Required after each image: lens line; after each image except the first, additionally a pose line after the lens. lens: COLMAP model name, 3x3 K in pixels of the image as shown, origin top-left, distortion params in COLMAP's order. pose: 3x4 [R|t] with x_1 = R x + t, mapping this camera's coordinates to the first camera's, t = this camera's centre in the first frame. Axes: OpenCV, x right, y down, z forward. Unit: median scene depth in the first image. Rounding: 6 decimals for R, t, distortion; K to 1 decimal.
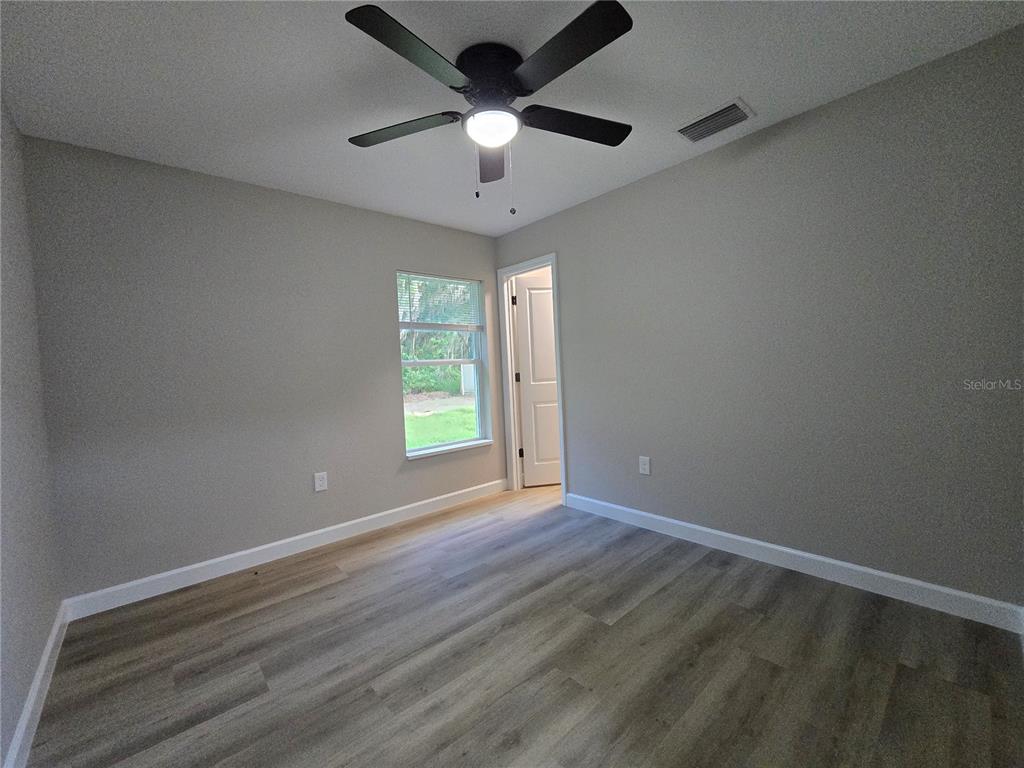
lens RADIAL K [[420.6, 0, 515.6], [0, 420.6, 386.1], [0, 0, 1]] dist [-0.005343, 0.000250]
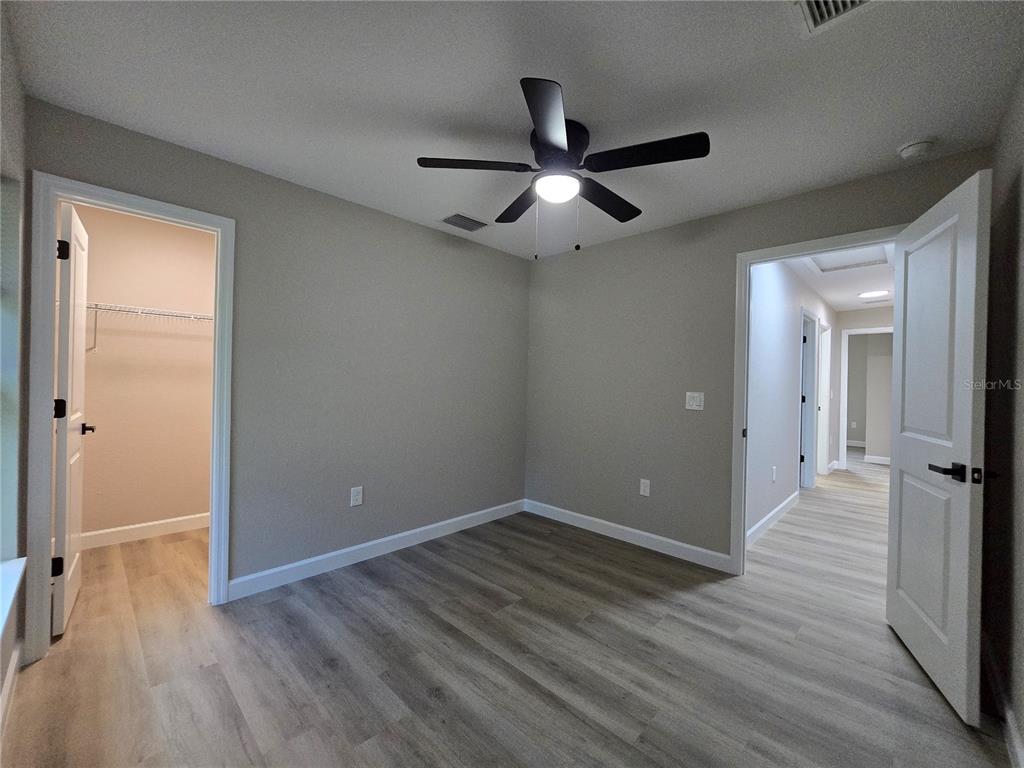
lens RADIAL K [[420.6, 0, 508.0], [0, 420.6, 387.4], [0, 0, 1]] dist [-0.005343, 0.000250]
pose [[-0.054886, 0.025811, 0.998159, -0.880374], [0.032264, 0.999190, -0.024063, -0.034646], [-0.997971, 0.030884, -0.055674, 0.904475]]
